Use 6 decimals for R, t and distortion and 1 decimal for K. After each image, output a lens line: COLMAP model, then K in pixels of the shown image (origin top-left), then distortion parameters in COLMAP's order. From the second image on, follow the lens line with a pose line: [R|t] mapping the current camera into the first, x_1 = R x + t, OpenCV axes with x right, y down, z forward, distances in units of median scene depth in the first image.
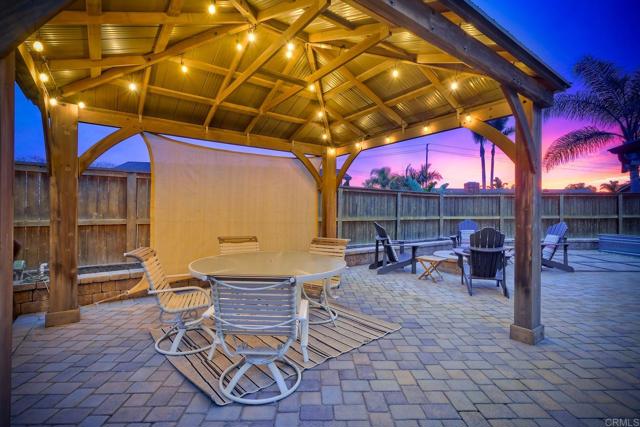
lens RADIAL K [[298.8, 0, 320.0], [0, 298.8, 213.5], [0, 0, 1]] dist [-0.001751, -0.000187]
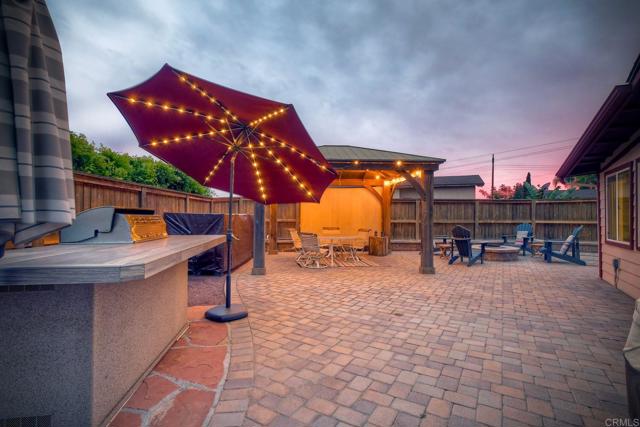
lens RADIAL K [[298.8, 0, 320.0], [0, 298.8, 213.5], [0, 0, 1]] dist [-0.001751, -0.000187]
pose [[0.851874, -0.000495, -0.523746, 0.455465], [-0.004335, 0.999959, -0.007996, -0.005944], [0.523729, 0.009082, 0.851837, -0.537625]]
